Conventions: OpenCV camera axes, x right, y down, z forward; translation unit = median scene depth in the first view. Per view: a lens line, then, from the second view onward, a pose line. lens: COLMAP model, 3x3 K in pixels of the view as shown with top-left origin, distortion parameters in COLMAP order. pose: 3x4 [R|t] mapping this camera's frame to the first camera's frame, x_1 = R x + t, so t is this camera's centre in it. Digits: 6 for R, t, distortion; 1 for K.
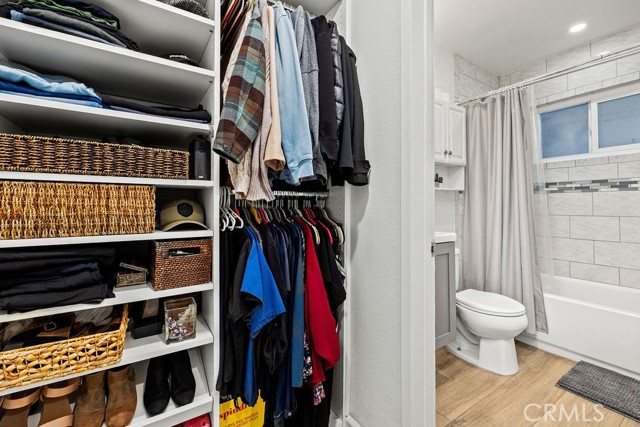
lens RADIAL K [[273.0, 0, 319.7], [0, 273.0, 203.7], [0, 0, 1]] dist [0.002595, -0.000580]
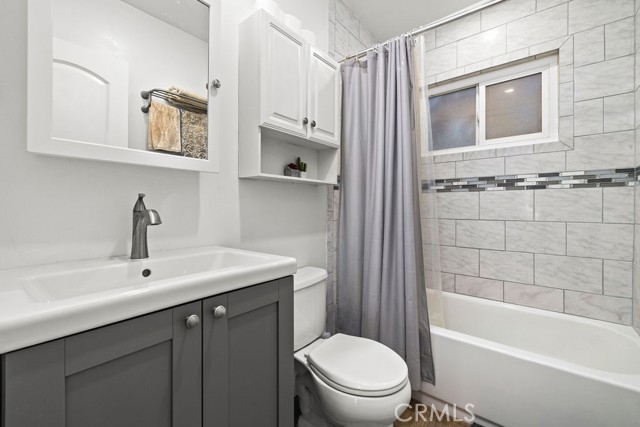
lens RADIAL K [[273.0, 0, 319.5], [0, 273.0, 209.6], [0, 0, 1]] dist [0.002595, -0.000580]
pose [[0.950479, 0.004167, 0.310762, 0.274893], [-0.009632, 0.999825, 0.016051, 0.004564], [-0.310640, -0.018249, 0.950352, 0.359455]]
